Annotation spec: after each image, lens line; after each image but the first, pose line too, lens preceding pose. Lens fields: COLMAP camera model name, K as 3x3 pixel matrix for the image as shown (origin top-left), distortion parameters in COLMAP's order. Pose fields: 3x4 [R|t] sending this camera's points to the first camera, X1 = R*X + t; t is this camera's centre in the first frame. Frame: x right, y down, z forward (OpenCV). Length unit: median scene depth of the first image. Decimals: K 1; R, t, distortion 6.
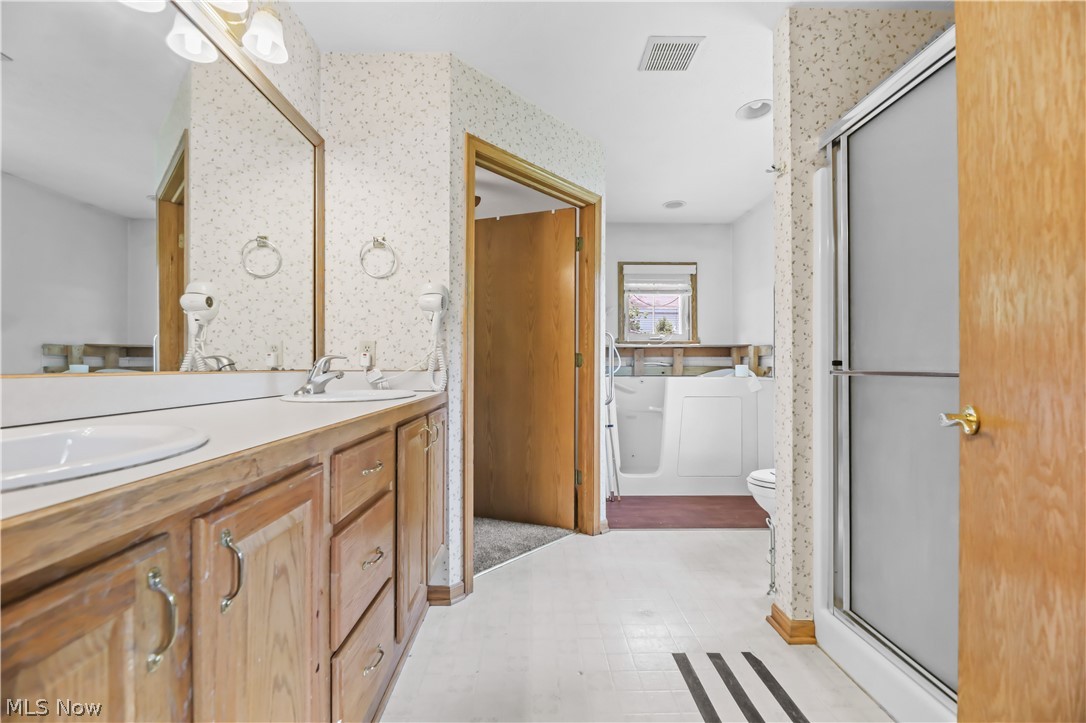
lens RADIAL K [[445.7, 0, 540.8], [0, 445.7, 358.4], [0, 0, 1]] dist [-0.000088, -0.002723]
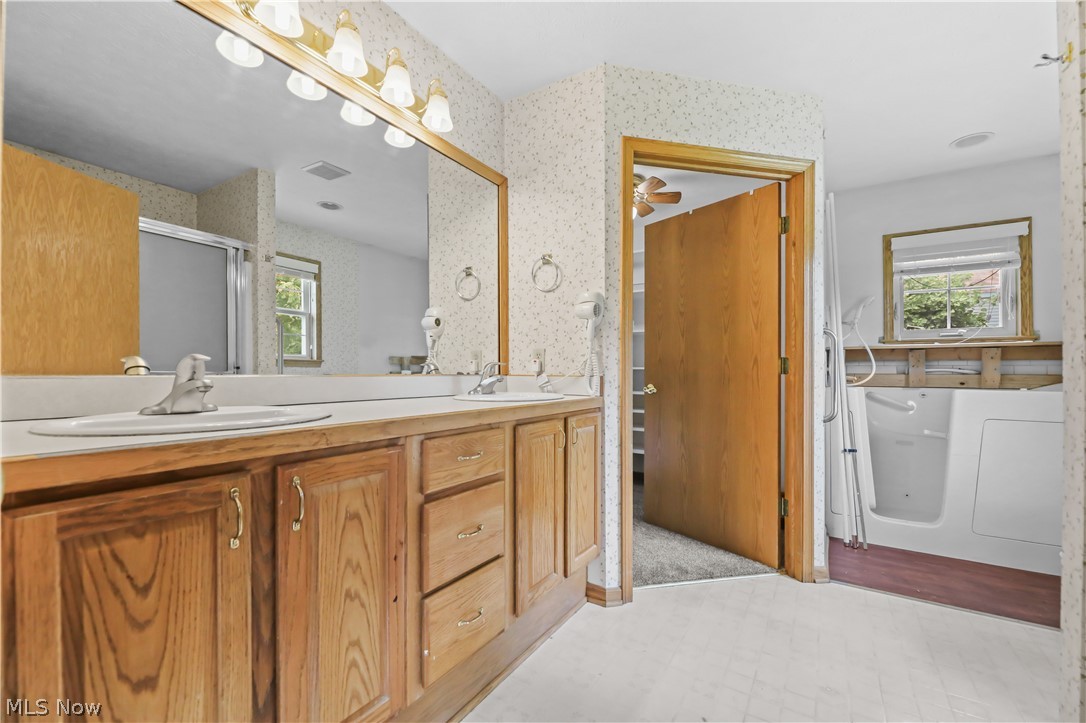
lens RADIAL K [[445.7, 0, 508.3], [0, 445.7, 367.0], [0, 0, 1]] dist [-0.000088, -0.002723]
pose [[0.819214, -0.001230, -0.573486, 0.185596], [0.004116, 0.999985, 0.003734, 0.001431], [0.573473, -0.005420, 0.819207, 0.039526]]
